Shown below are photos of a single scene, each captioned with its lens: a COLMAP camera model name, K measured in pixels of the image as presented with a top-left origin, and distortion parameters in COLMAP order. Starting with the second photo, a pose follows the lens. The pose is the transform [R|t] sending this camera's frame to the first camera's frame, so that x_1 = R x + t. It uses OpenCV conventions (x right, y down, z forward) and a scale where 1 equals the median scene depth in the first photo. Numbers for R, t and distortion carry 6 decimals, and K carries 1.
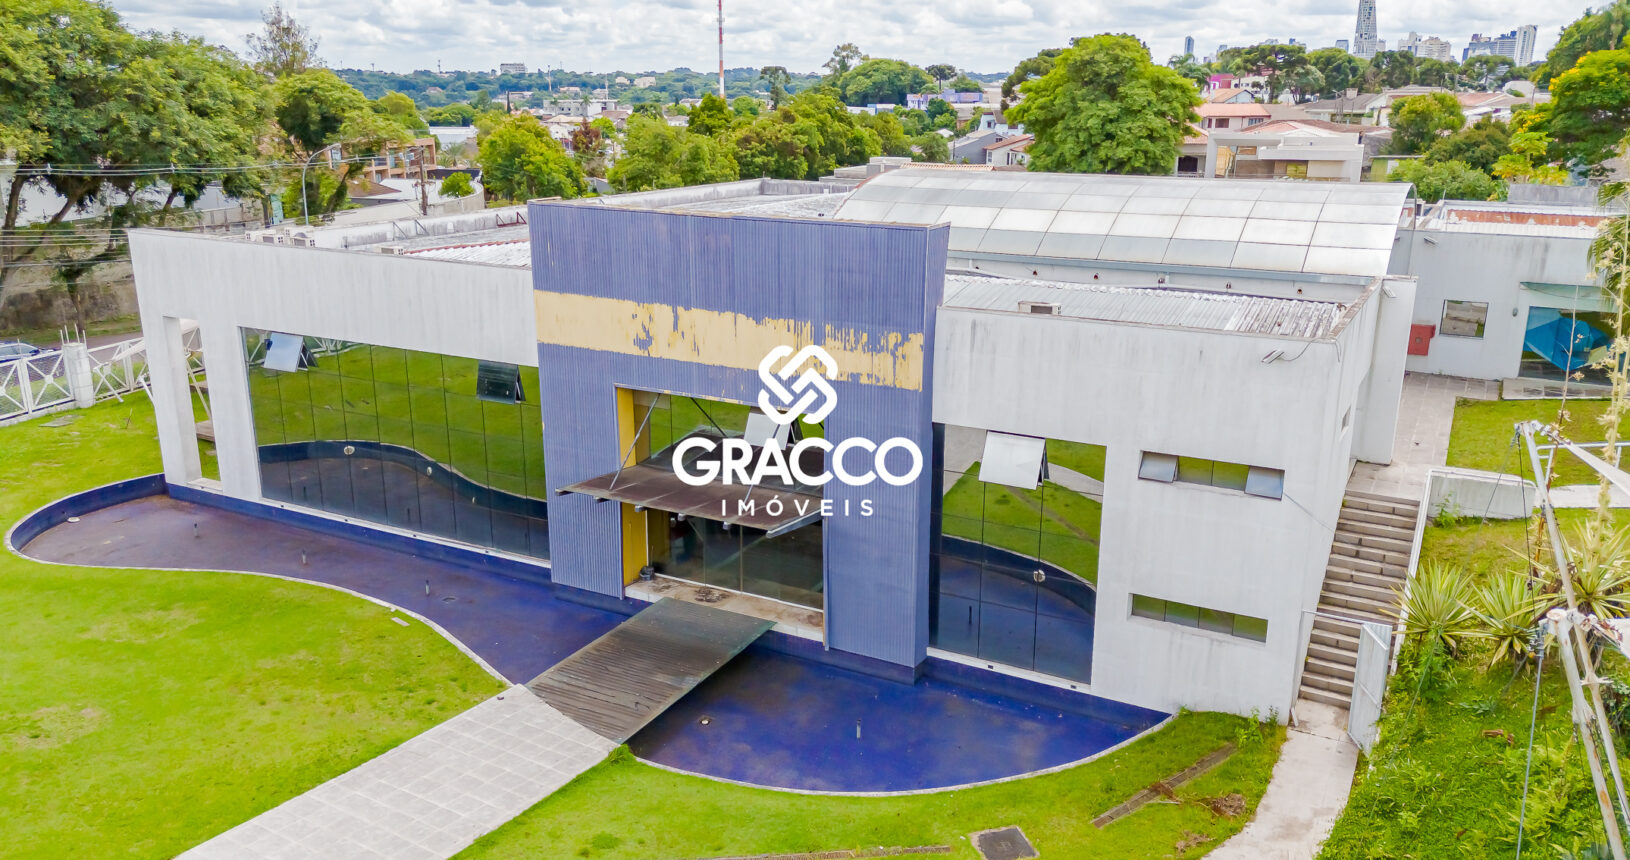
lens RADIAL K [[1185.1, 0, 824.8], [0, 1185.1, 433.7], [0, 0, 1]] dist [0.049936, -0.040158]
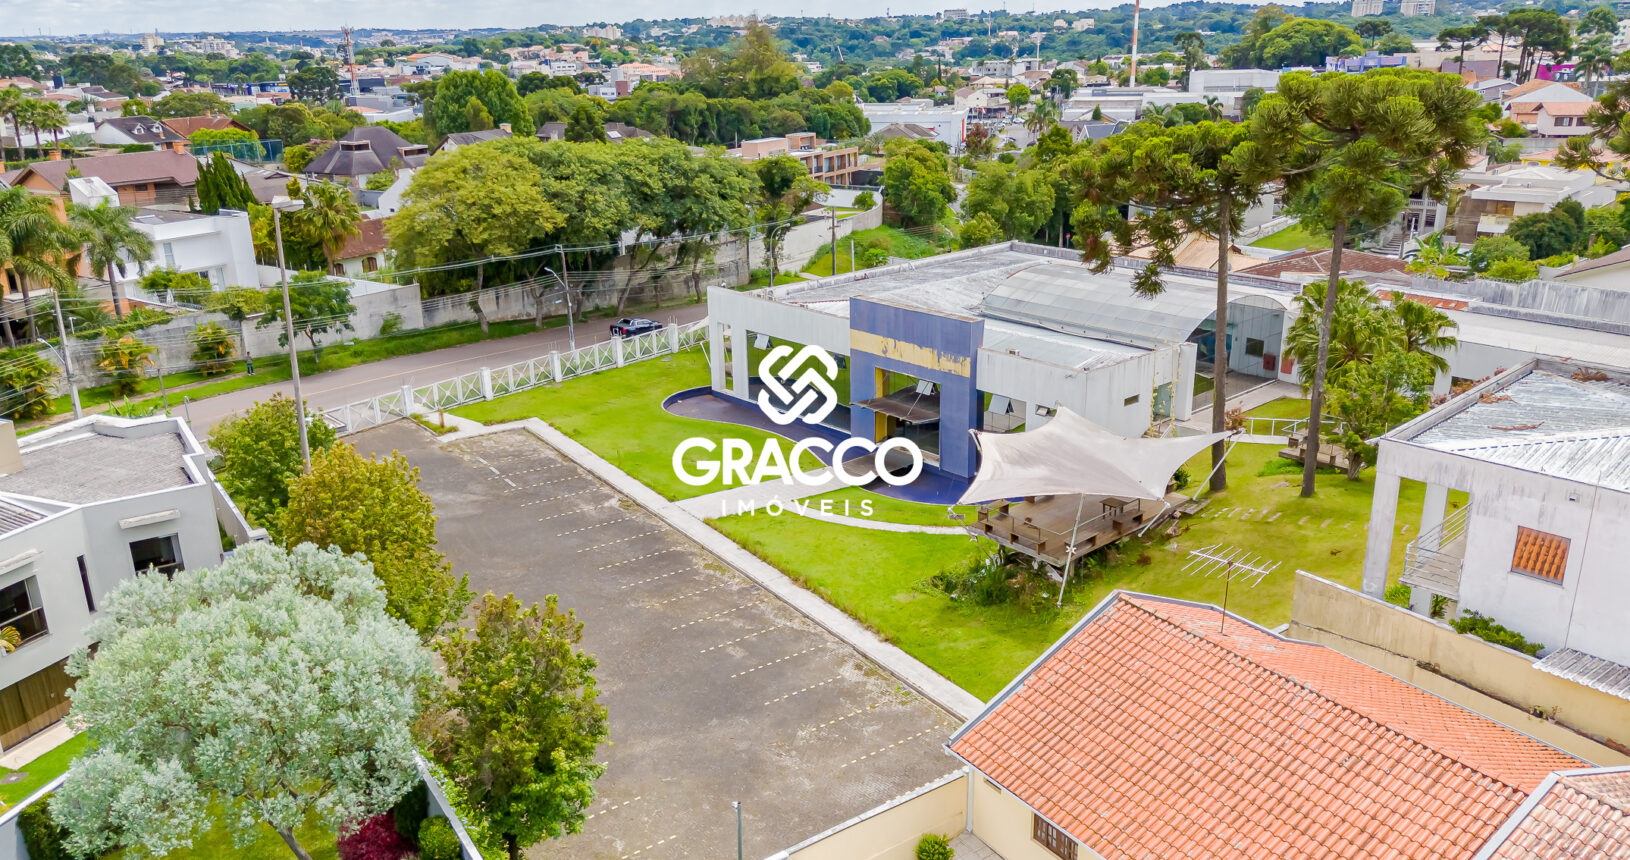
lens RADIAL K [[1185.1, 0, 824.8], [0, 1185.1, 433.7], [0, 0, 1]] dist [0.049936, -0.040158]
pose [[0.938792, 0.089682, -0.332607, 0.464837], [-0.073301, 0.995412, 0.061504, -0.034299], [0.336597, -0.033359, 0.941058, -1.169880]]
